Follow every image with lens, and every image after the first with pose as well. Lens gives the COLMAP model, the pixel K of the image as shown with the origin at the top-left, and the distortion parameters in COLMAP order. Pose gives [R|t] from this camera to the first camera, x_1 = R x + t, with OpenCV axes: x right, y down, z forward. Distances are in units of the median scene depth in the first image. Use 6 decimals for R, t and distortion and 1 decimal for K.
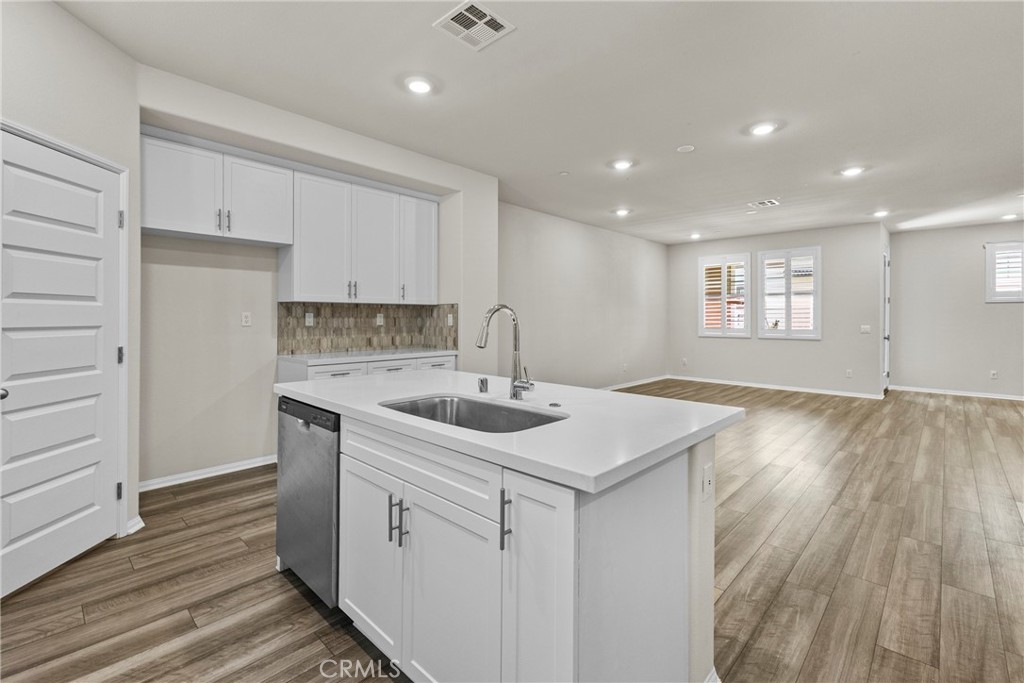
lens RADIAL K [[450.3, 0, 507.0], [0, 450.3, 320.1], [0, 0, 1]] dist [0.001911, 0.000494]
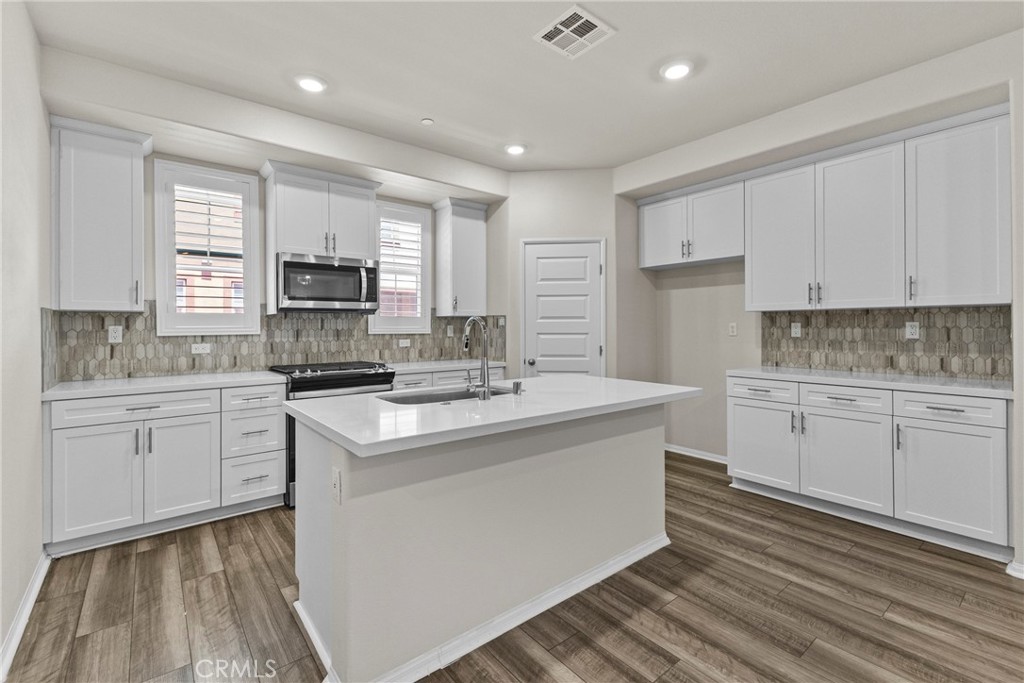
lens RADIAL K [[450.3, 0, 511.6], [0, 450.3, 330.8], [0, 0, 1]] dist [0.001911, 0.000494]
pose [[-0.126393, 0.004783, -0.991969, 0.511307], [-0.003861, 0.999978, 0.005313, -0.002149], [0.991973, 0.004502, -0.126371, 0.535033]]
